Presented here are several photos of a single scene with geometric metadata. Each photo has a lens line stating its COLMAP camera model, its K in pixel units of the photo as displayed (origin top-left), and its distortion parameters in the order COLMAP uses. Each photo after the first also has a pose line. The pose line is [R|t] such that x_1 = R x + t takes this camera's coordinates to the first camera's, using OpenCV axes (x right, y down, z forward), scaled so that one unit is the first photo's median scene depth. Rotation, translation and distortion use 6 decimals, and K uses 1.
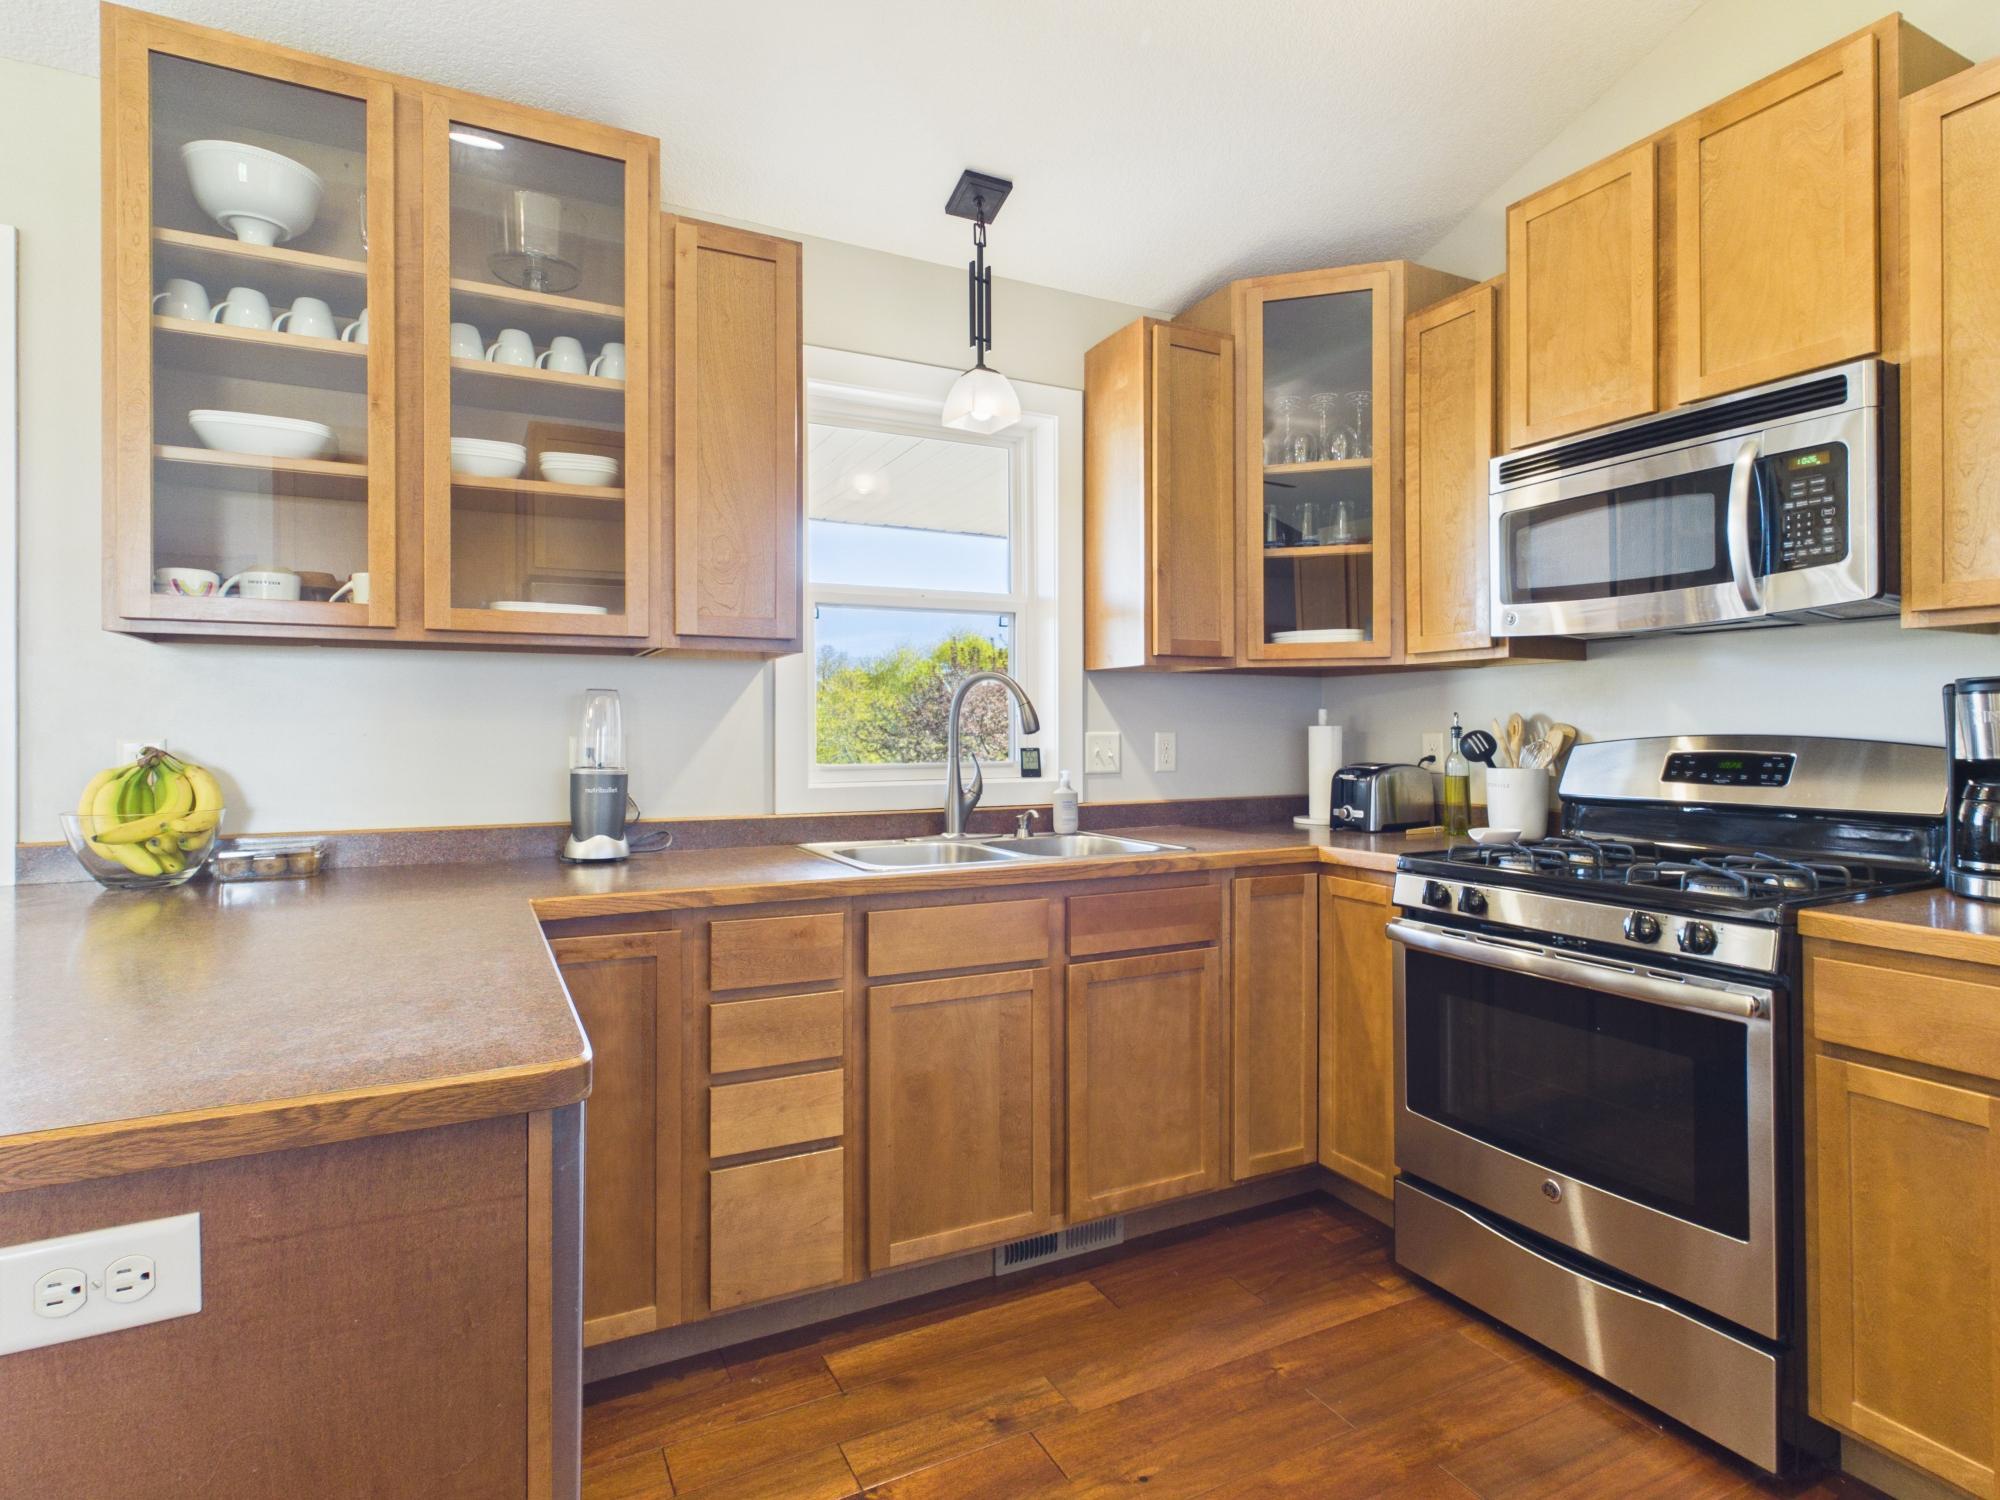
lens RADIAL K [[1054.8, 0, 998.6], [0, 1054.8, 730.0], [0, 0, 1]] dist [0.001070, 0.001101]
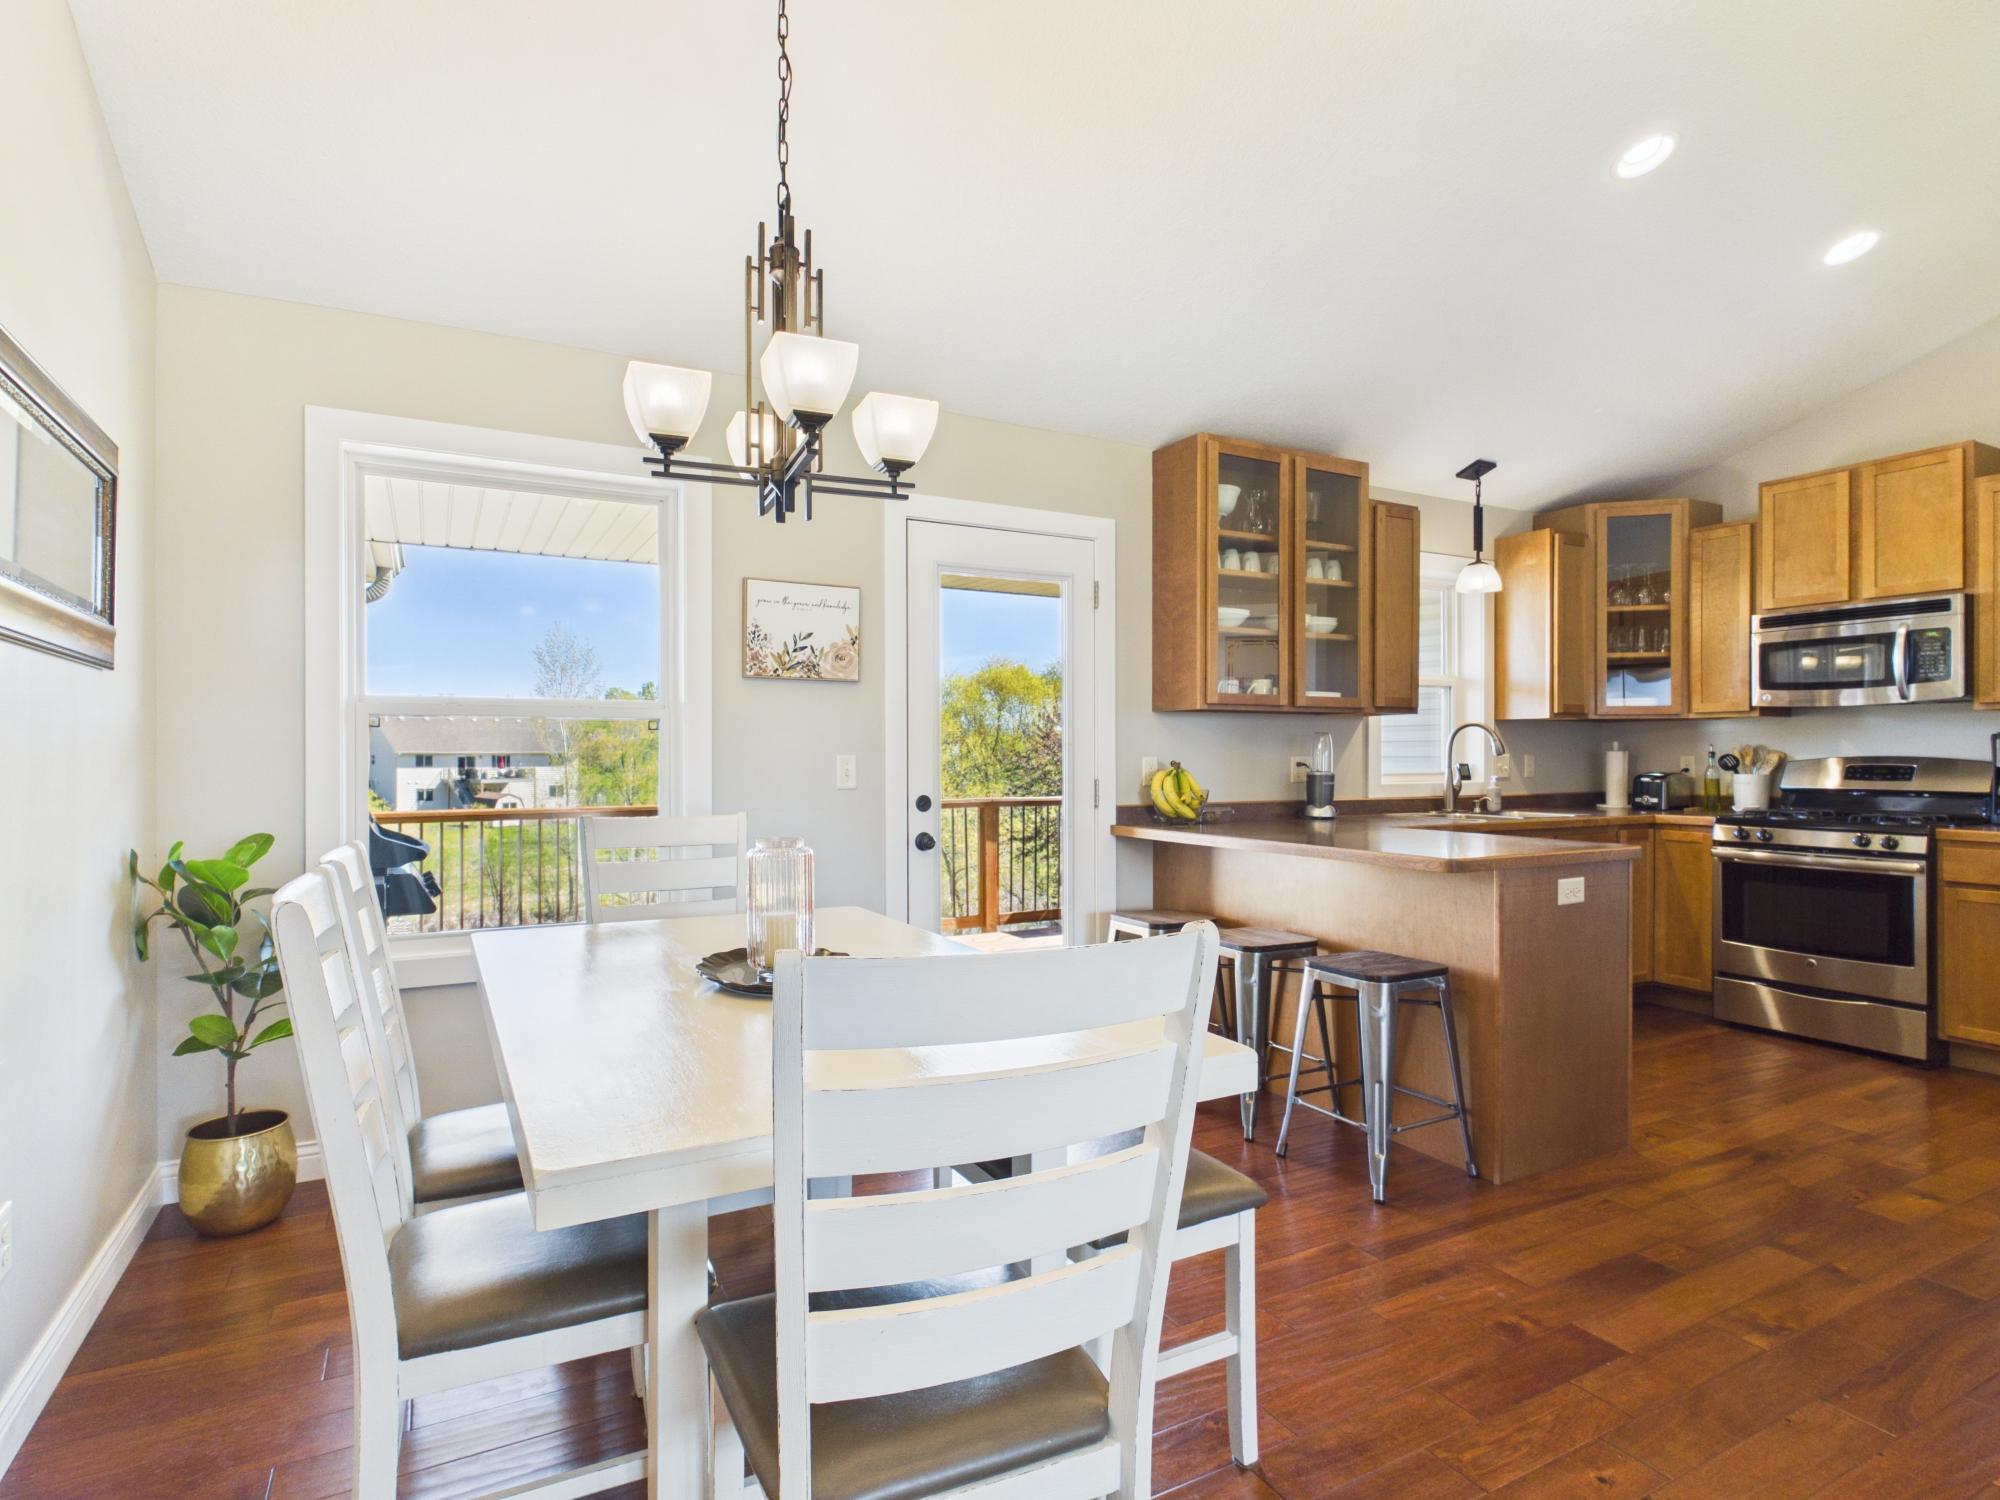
lens RADIAL K [[1054.8, 0, 1001.2], [0, 1054.8, 761.1], [0, 0, 1]] dist [0.001070, 0.001101]
pose [[0.999623, 0.001240, 0.027430, -1.117895], [-0.001427, 0.999976, 0.006810, 0.002688], [-0.027421, -0.006846, 0.999601, -1.047271]]
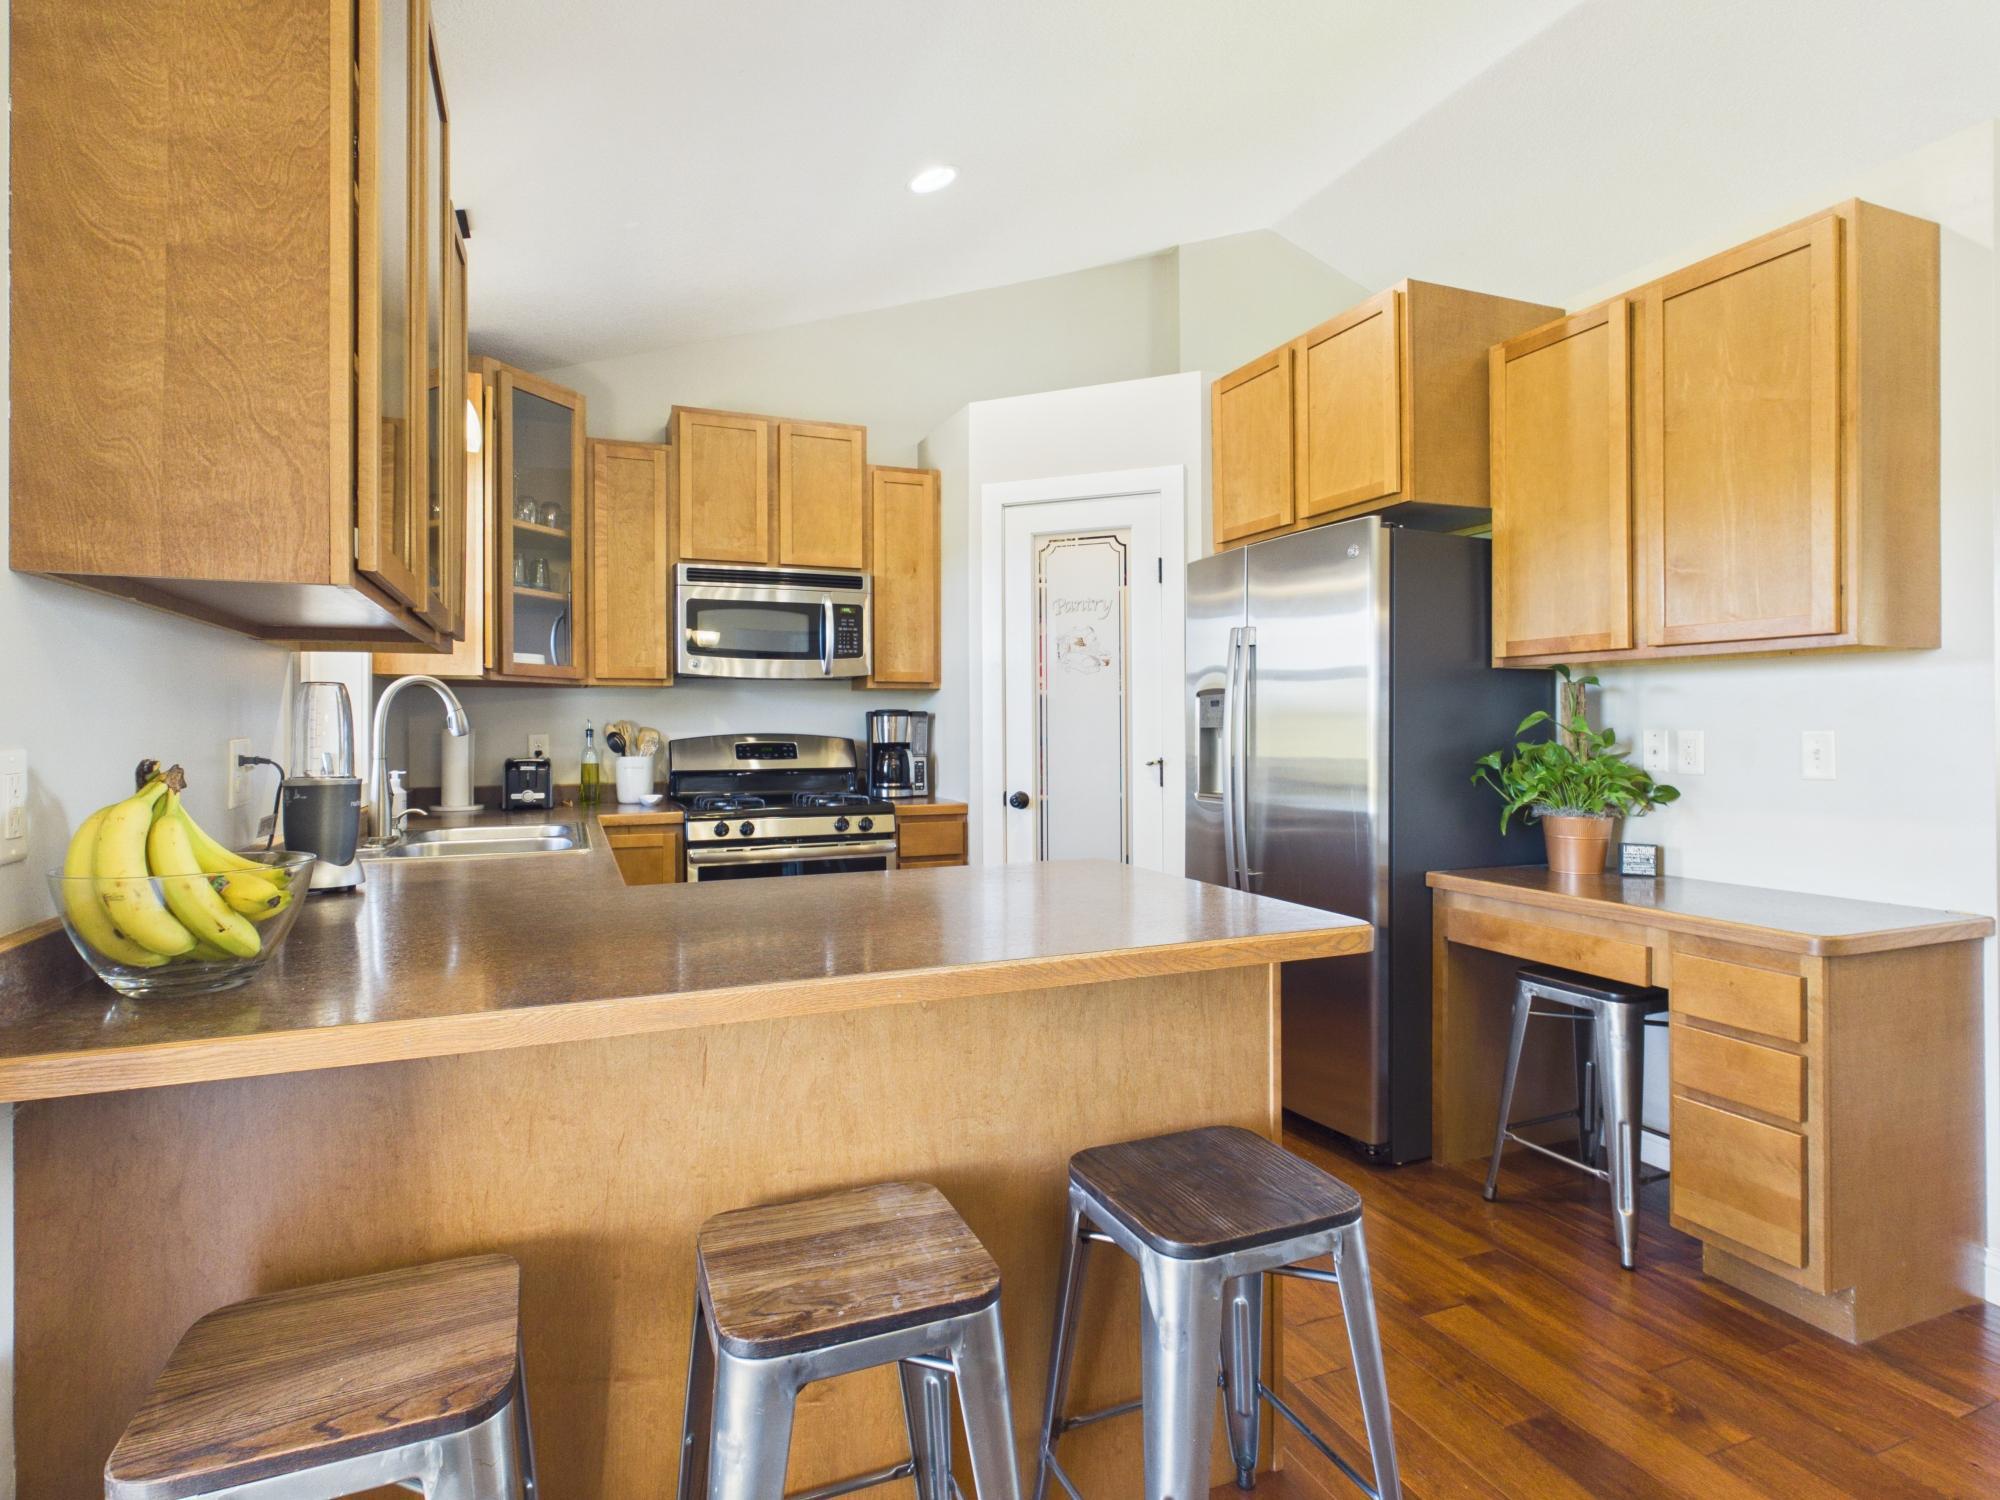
lens RADIAL K [[1054.8, 0, 1007.5], [0, 1054.8, 722.9], [0, 0, 1]] dist [0.001070, 0.001101]
pose [[0.075104, 0.007957, 0.997144, -1.252547], [0.002494, 0.999964, -0.008167, 0.002141], [-0.997173, 0.003100, 0.075081, 0.436002]]
